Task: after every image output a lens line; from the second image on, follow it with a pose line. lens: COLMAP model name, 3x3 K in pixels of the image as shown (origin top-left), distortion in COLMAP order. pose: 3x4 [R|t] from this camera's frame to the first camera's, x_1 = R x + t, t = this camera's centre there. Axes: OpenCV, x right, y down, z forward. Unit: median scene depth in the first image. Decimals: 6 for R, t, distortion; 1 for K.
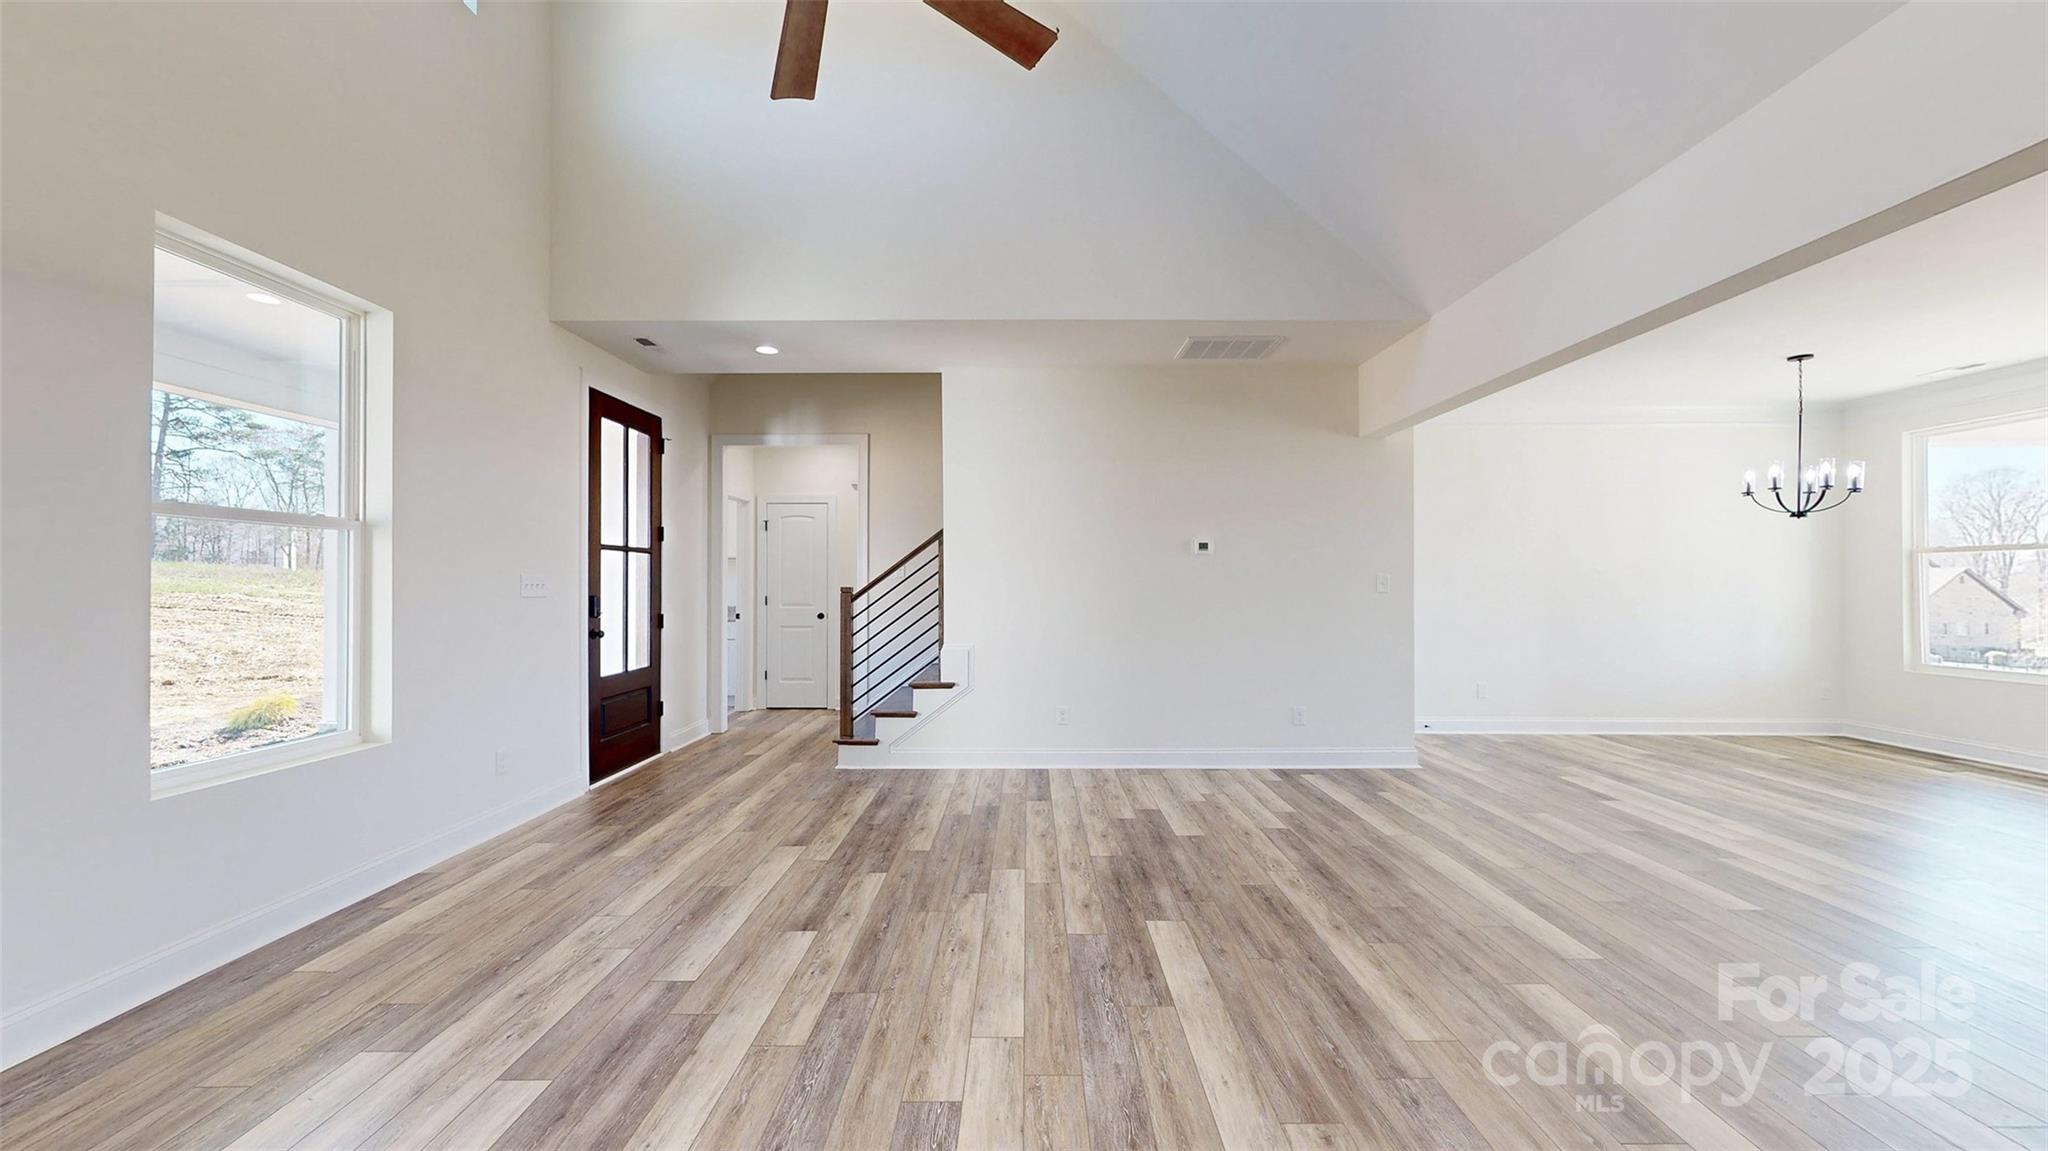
lens RADIAL K [[753.4, 0, 1023.0], [0, 753.4, 580.1], [0, 0, 1]] dist [-0.001209, 0.000057]
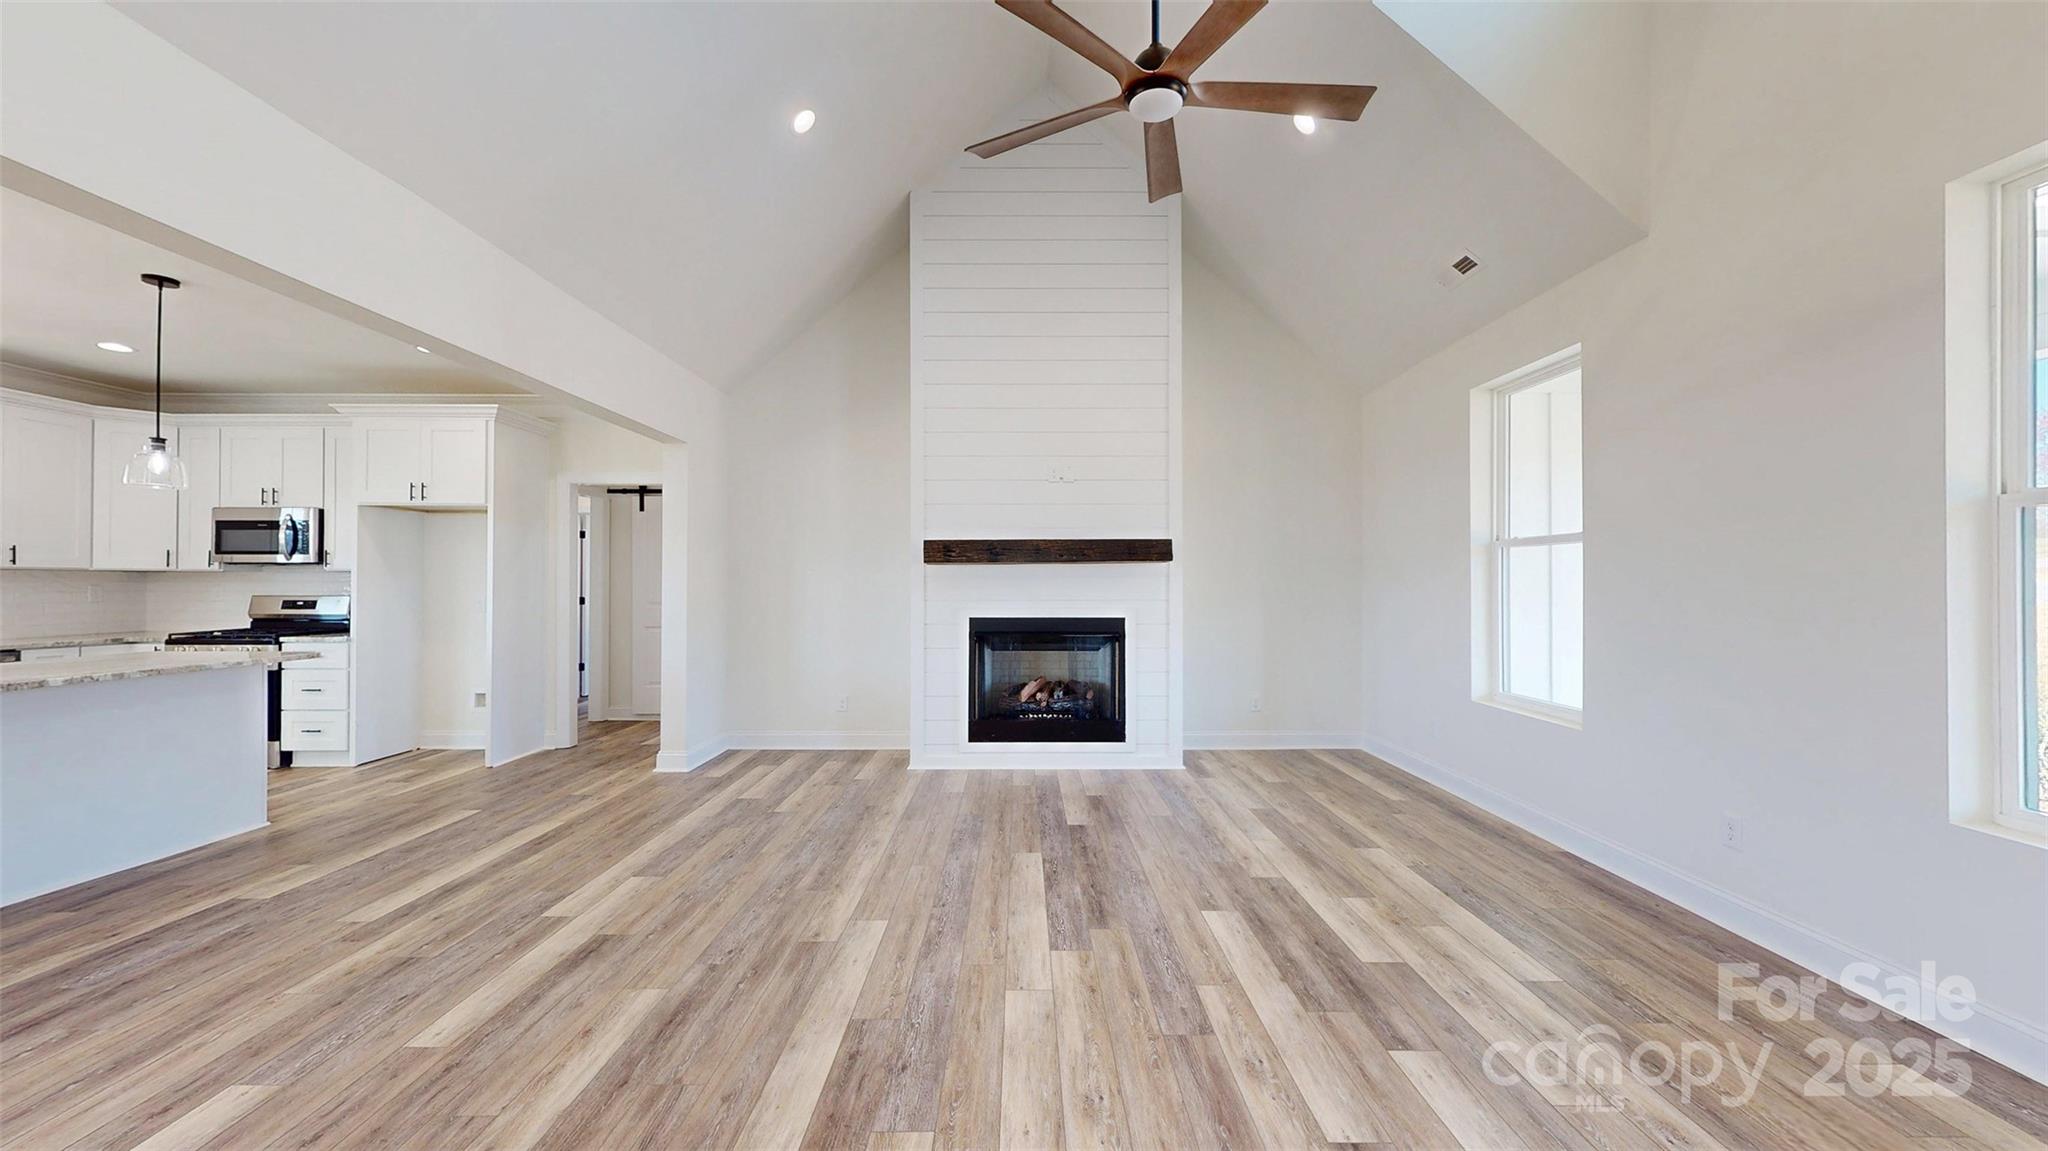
lens RADIAL K [[753.4, 0, 1023.0], [0, 753.4, 580.1], [0, 0, 1]] dist [-0.001209, 0.000057]
pose [[-0.999959, 0.000064, -0.009008, -0.010141], [0.000133, 0.999971, -0.007640, 0.002376], [0.009008, -0.007641, -0.999930, 1.444666]]
